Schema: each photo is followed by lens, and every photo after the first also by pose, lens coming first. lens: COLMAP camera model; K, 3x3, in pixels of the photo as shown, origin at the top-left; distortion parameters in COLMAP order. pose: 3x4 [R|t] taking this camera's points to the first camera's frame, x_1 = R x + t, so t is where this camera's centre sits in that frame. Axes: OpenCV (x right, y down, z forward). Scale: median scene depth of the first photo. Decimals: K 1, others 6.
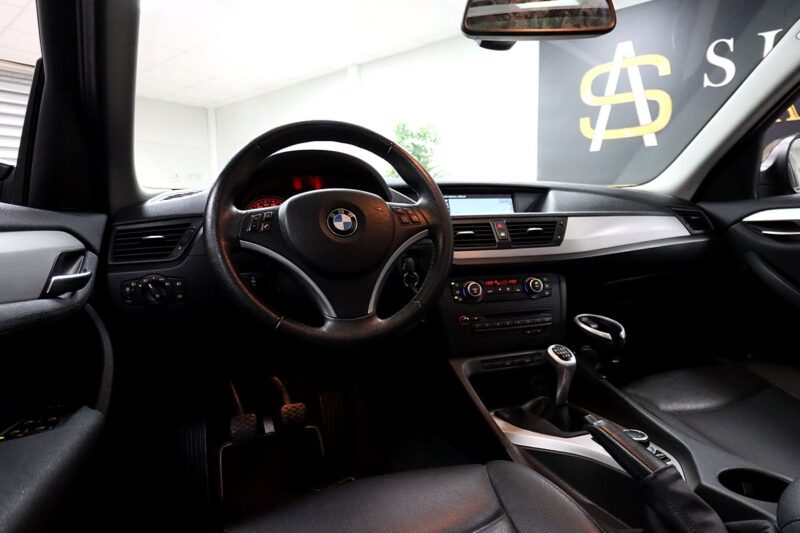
lens RADIAL K [[462.6, 0, 411.7], [0, 462.6, 262.5], [0, 0, 1]] dist [-0.002893, -0.003407]
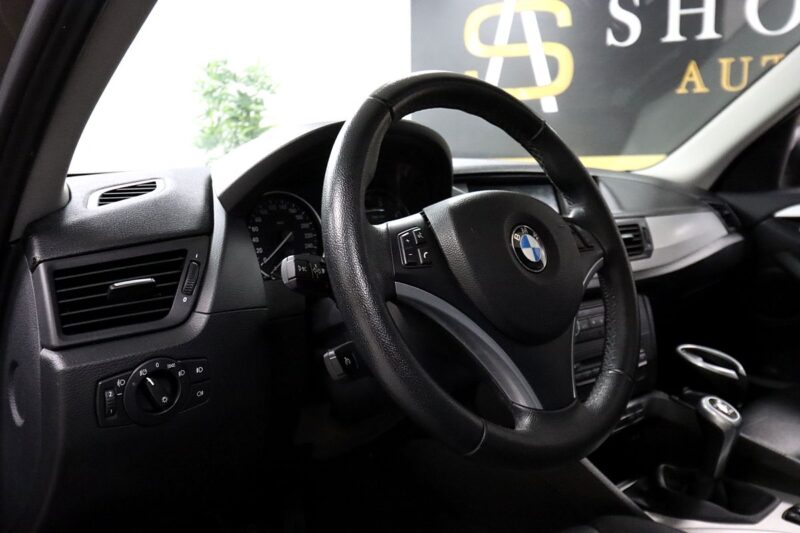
lens RADIAL K [[624.1, 0, 403.1], [0, 624.1, 264.1], [0, 0, 1]] dist [0.001146, -0.000094]
pose [[0.931868, -0.039934, 0.360593, -0.430223], [0.033439, 0.999147, 0.024236, -0.065505], [-0.361253, -0.010527, 0.932408, 0.212458]]
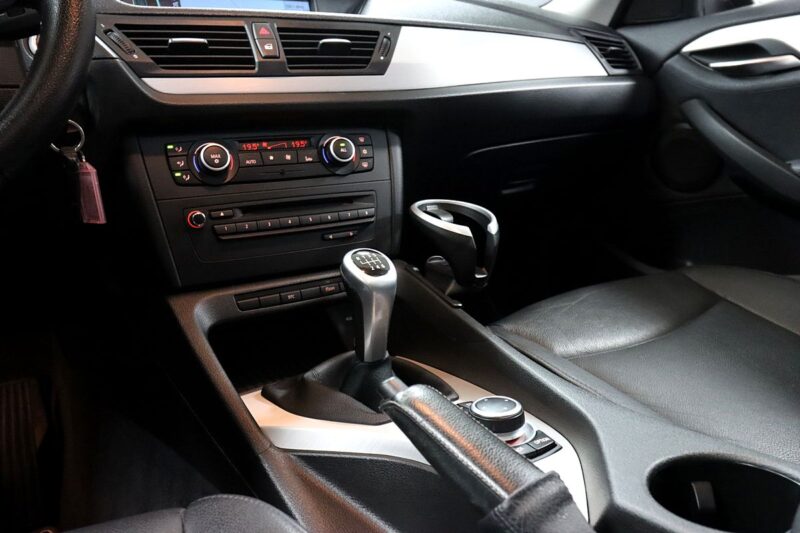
lens RADIAL K [[624.1, 0, 403.1], [0, 624.1, 264.1], [0, 0, 1]] dist [0.001146, -0.000094]
pose [[0.975568, -0.066356, 0.209438, 0.181170], [0.040348, 0.991197, 0.126097, 0.094251], [-0.215962, -0.114566, 0.969657, 0.275885]]
